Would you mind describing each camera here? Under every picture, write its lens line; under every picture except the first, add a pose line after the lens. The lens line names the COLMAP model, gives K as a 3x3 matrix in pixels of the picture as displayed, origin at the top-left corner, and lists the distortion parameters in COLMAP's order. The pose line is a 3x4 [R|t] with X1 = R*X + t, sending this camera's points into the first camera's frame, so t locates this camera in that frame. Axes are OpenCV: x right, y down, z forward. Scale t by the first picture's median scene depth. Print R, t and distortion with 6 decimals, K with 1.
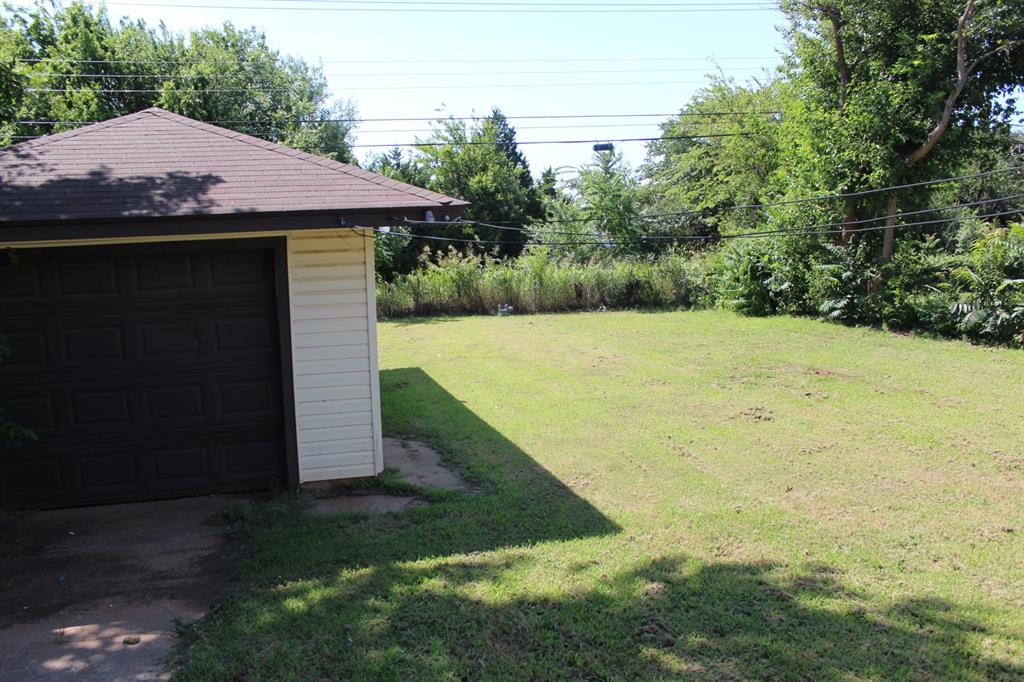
lens RADIAL K [[853.5, 0, 512.0], [0, 853.5, 341.0], [0, 0, 1]] dist [-0.172227, 0.158997]
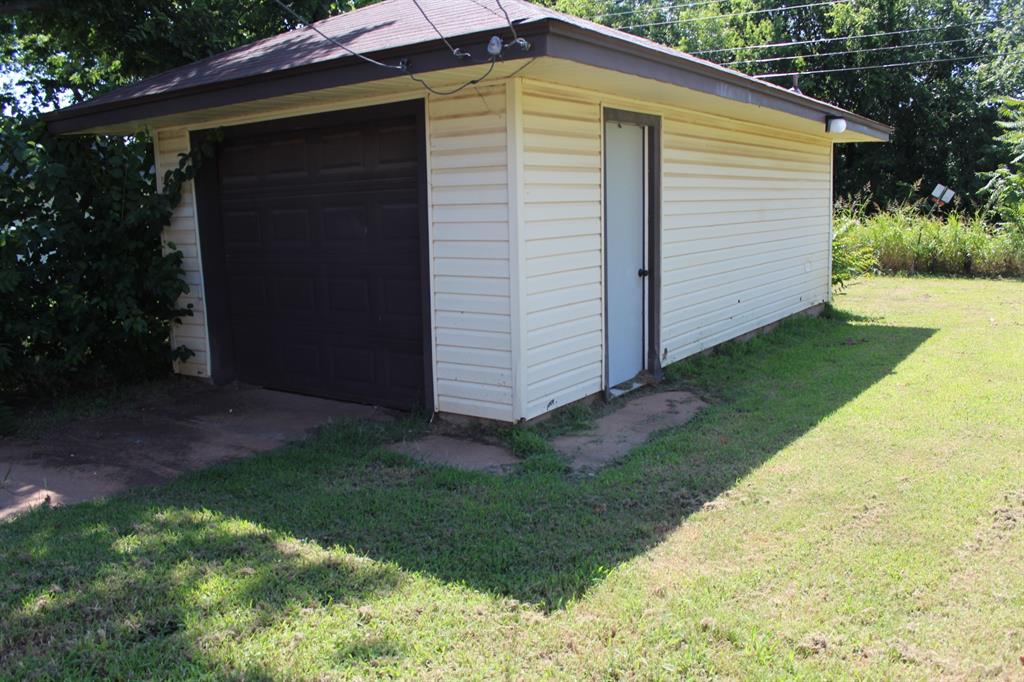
lens RADIAL K [[853.5, 0, 512.0], [0, 853.5, 341.0], [0, 0, 1]] dist [-0.172227, 0.158997]
pose [[0.640348, 0.132754, -0.756526, 0.401302], [-0.089838, 0.991135, 0.097881, 0.016718], [0.762813, 0.005287, 0.646598, 0.533457]]
